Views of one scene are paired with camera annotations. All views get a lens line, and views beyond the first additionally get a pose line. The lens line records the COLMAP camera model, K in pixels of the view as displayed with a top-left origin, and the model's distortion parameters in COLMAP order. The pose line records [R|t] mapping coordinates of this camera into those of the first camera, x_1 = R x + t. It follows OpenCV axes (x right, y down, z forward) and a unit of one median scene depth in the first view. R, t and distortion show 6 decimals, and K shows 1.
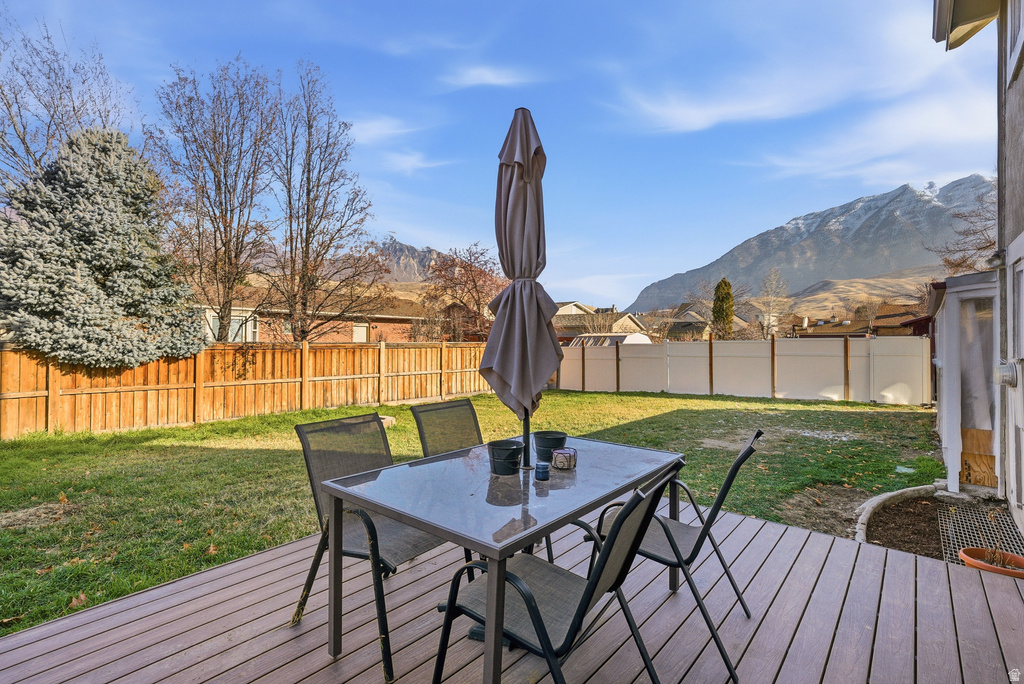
lens RADIAL K [[466.5, 0, 512.0], [0, 466.5, 342.0], [0, 0, 1]] dist [0.001629, 0.000057]
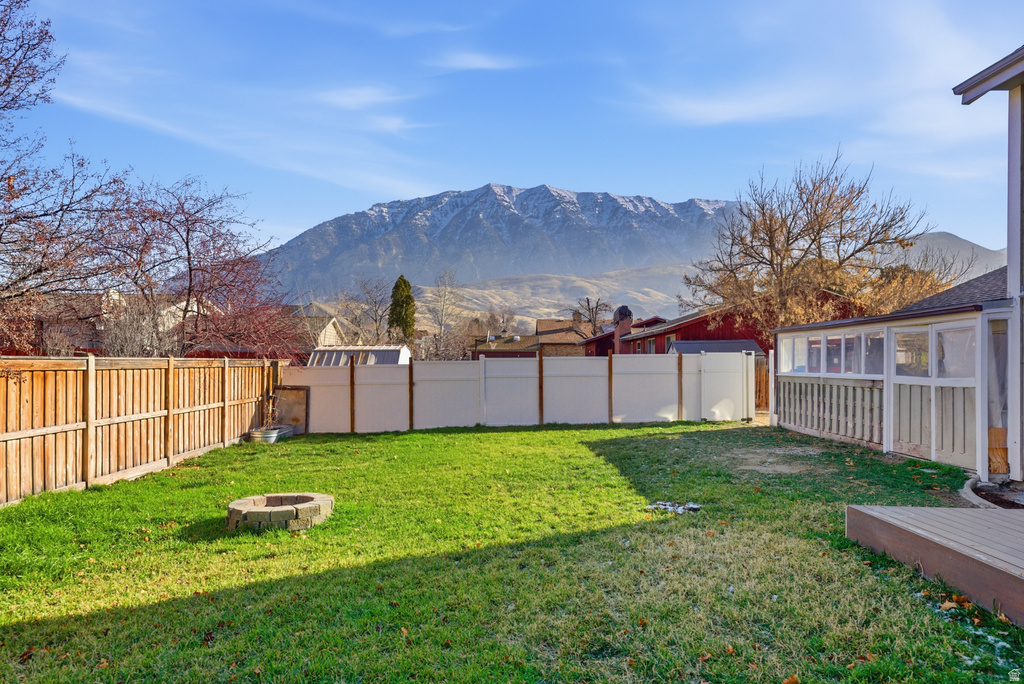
lens RADIAL K [[680.9, 0, 497.1], [0, 680.9, 366.8], [0, 0, 1]] dist [0.021674, 0.000450]
pose [[0.765727, -0.006823, 0.643130, -0.420092], [0.001812, 0.999963, 0.008451, 0.004951], [-0.643163, -0.005306, 0.765711, 0.173674]]
